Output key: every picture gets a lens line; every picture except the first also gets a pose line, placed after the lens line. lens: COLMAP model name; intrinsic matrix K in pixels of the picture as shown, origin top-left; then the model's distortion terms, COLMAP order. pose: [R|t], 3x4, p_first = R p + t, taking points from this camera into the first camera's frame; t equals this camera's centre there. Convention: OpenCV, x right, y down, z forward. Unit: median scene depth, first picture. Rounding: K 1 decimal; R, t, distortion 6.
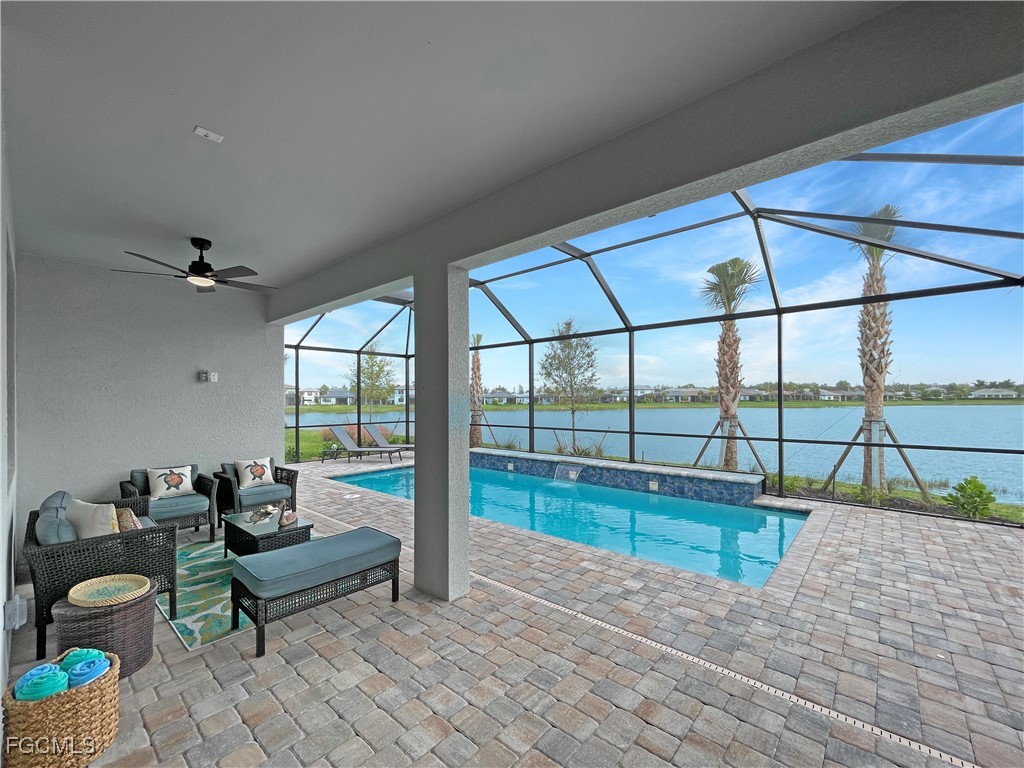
lens RADIAL K [[424.9, 0, 503.5], [0, 424.9, 400.1], [0, 0, 1]] dist [0.002139, 0.000007]
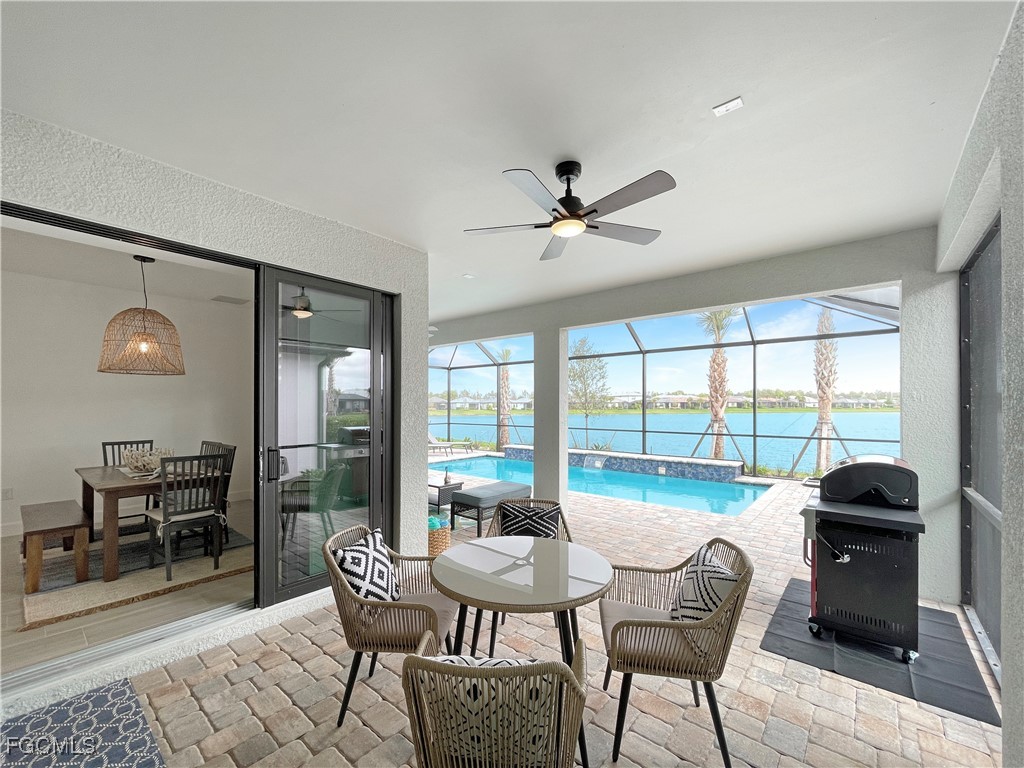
lens RADIAL K [[422.1, 0, 506.2], [0, 422.1, 406.5], [0, 0, 1]] dist [0.001069, -0.000001]
pose [[0.999698, 0.005349, 0.023981, -0.175676], [-0.005403, 0.999983, 0.002159, 0.000158], [-0.023969, -0.002288, 0.999710, -0.326893]]
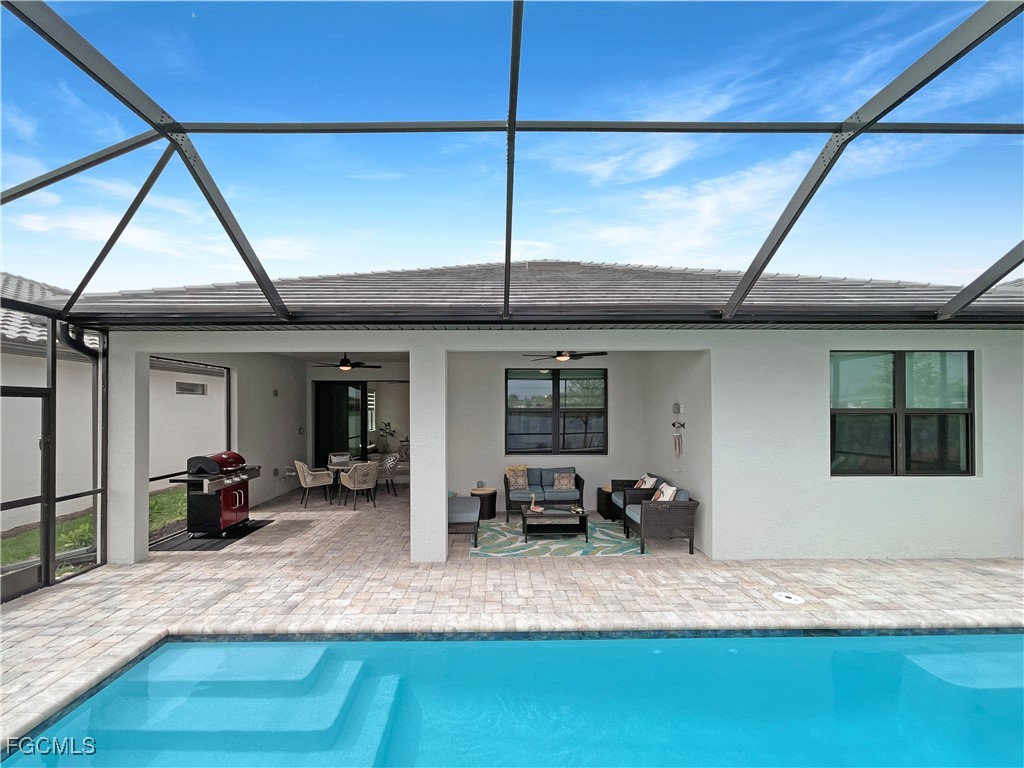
lens RADIAL K [[424.9, 0, 503.5], [0, 424.9, 400.1], [0, 0, 1]] dist [0.002139, 0.000007]
pose [[-0.735526, -0.004008, -0.677485, 0.337760], [0.007679, 0.999869, -0.014251, -0.049363], [0.677453, -0.015684, -0.735399, 1.115042]]
